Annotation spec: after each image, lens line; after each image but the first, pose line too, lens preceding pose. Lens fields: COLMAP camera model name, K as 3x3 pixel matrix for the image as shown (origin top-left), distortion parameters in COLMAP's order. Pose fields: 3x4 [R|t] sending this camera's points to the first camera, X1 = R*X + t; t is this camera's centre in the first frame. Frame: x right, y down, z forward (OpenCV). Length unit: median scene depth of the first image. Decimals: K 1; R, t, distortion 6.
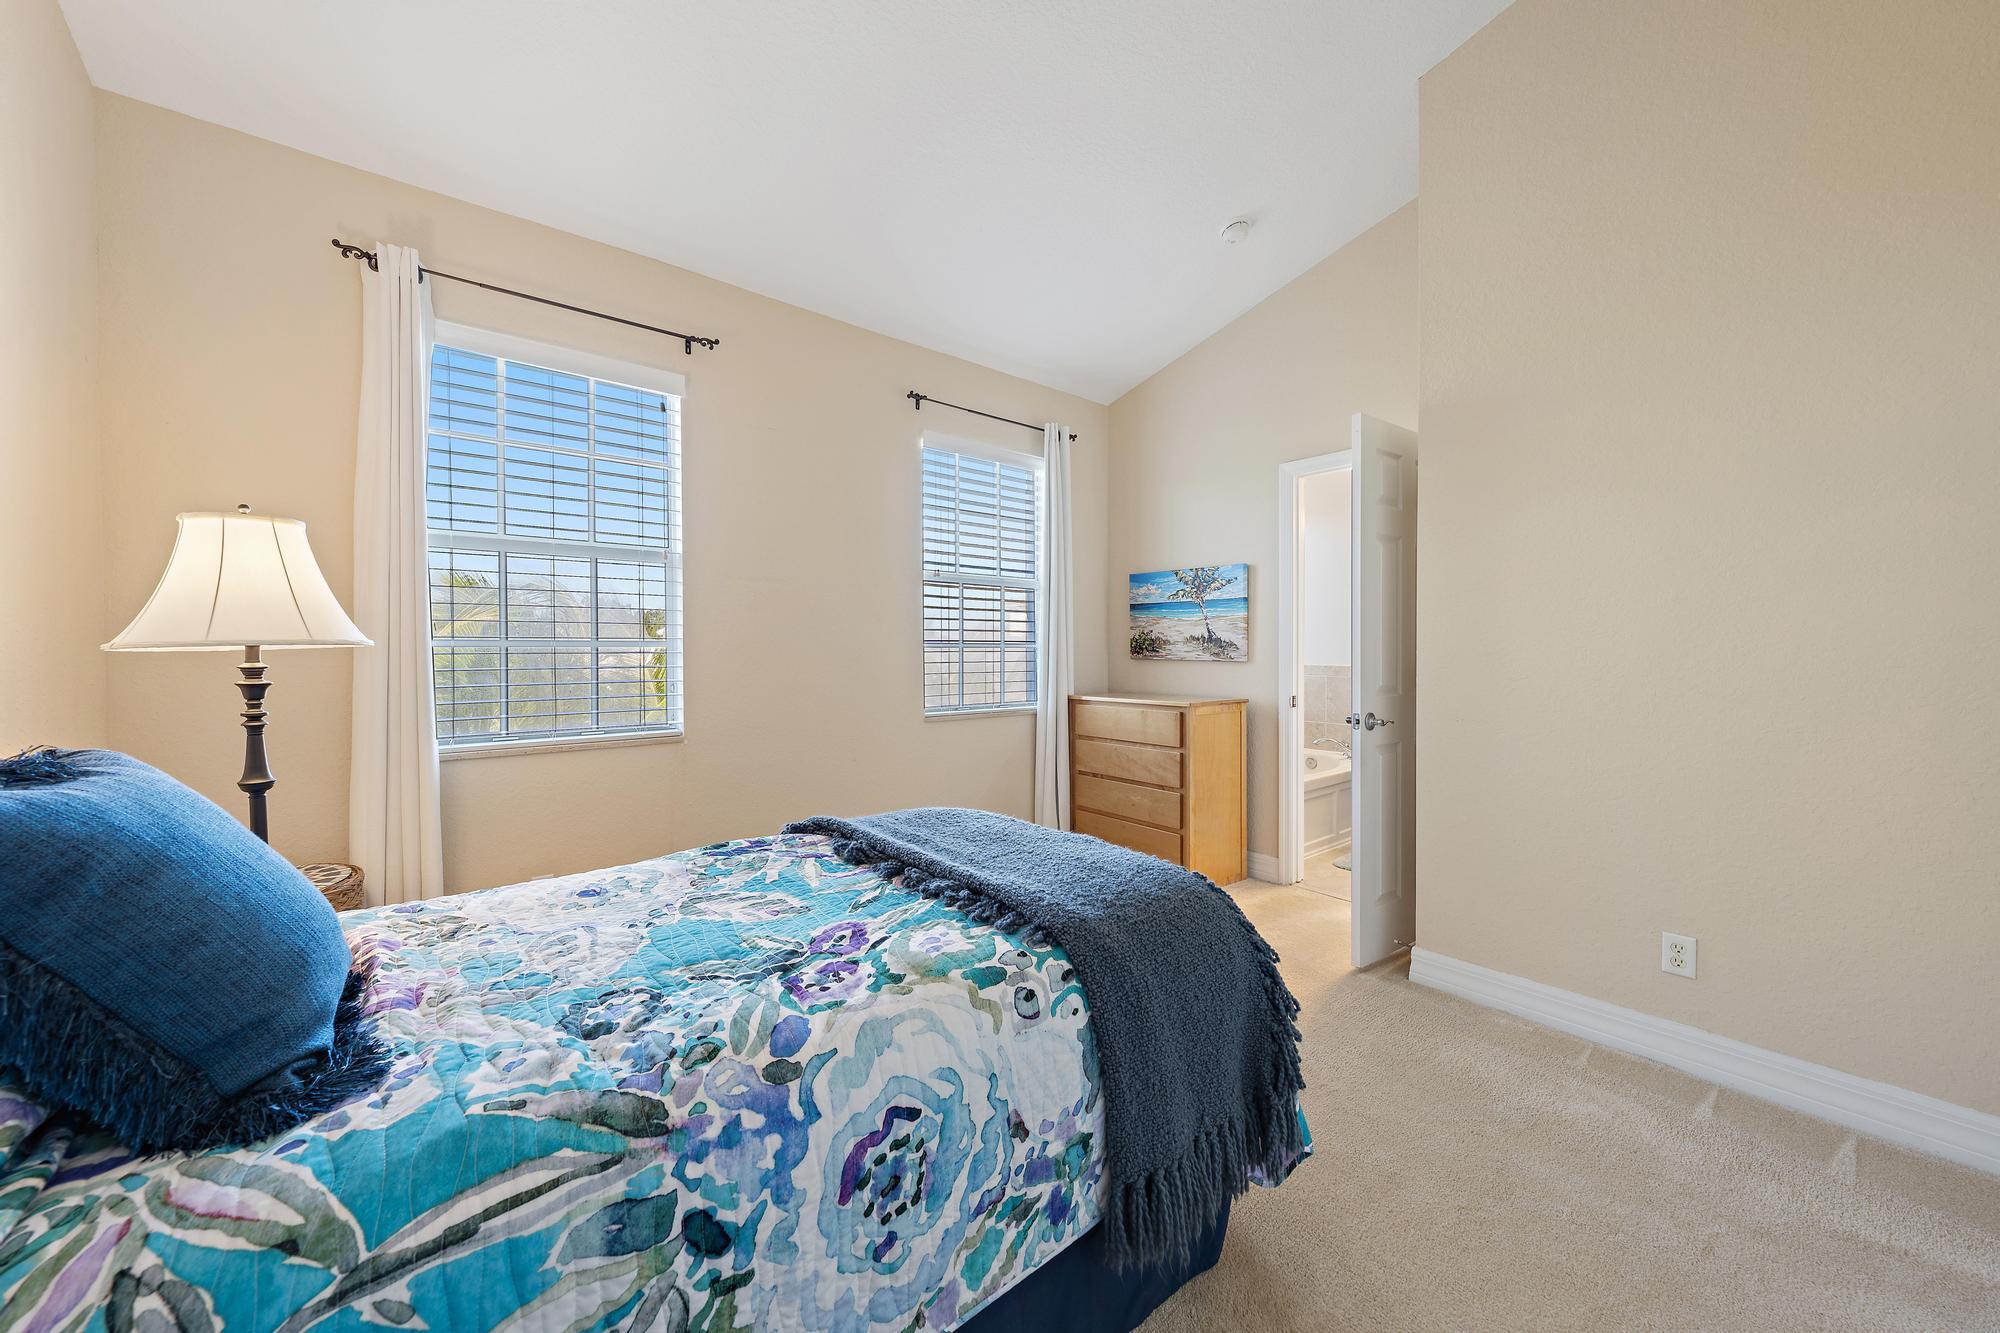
lens RADIAL K [[726.4, 0, 1000.0], [0, 726.4, 666.5], [0, 0, 1]] dist [-0.000143, -0.000070]
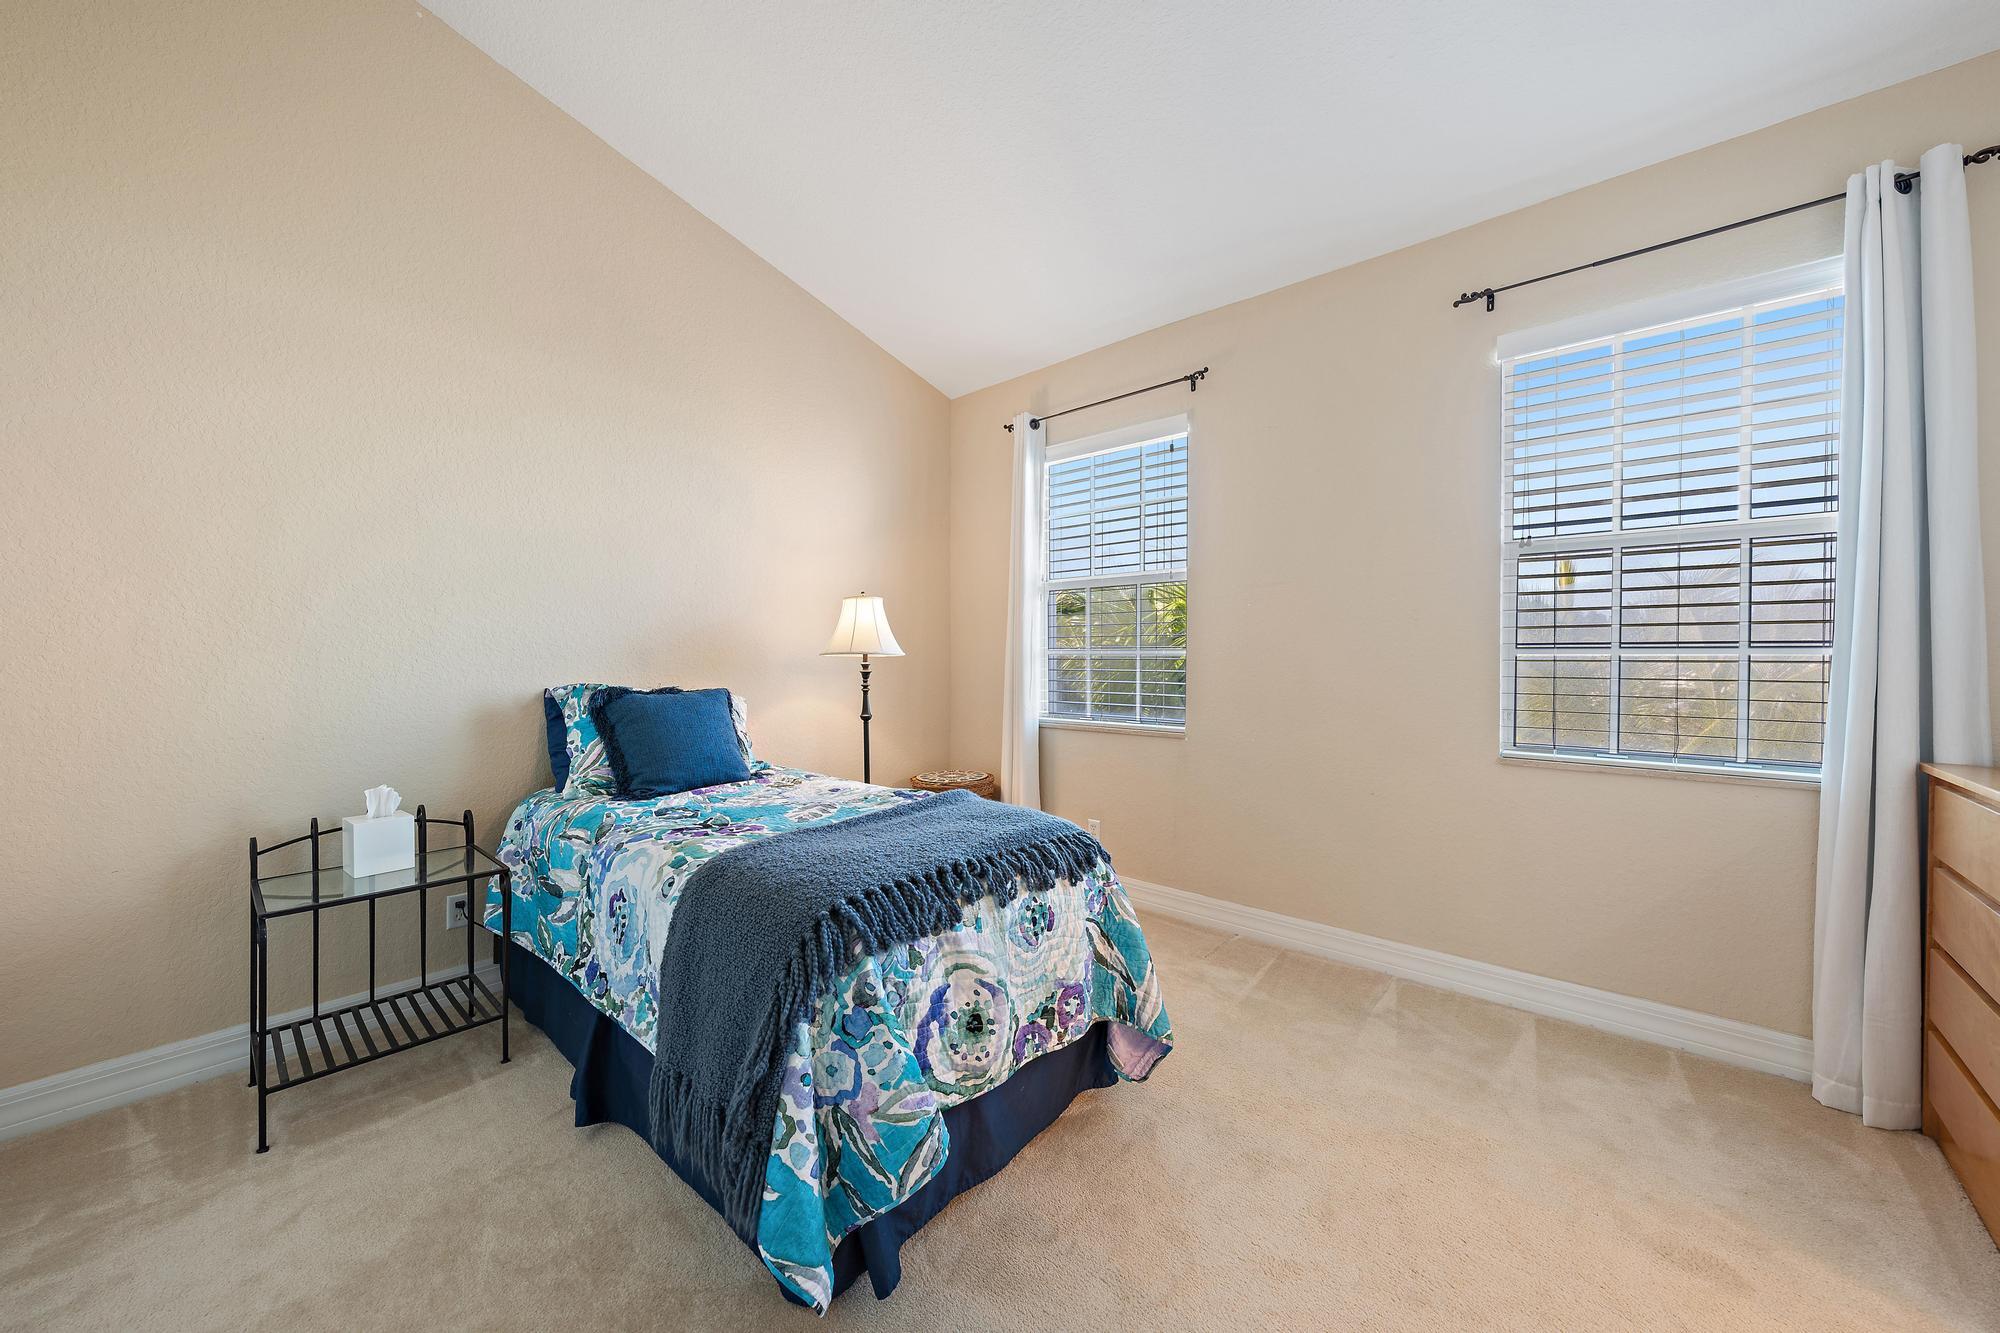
lens RADIAL K [[720.3, 0, 1000.0], [0, 720.3, 666.5], [0, 0, 1]] dist [0.002679, 0.000037]
pose [[0.153446, 0.023691, -0.987873, 0.564624], [-0.020915, 0.999566, 0.020723, -0.021277], [0.987936, 0.017482, 0.153875, 0.489149]]
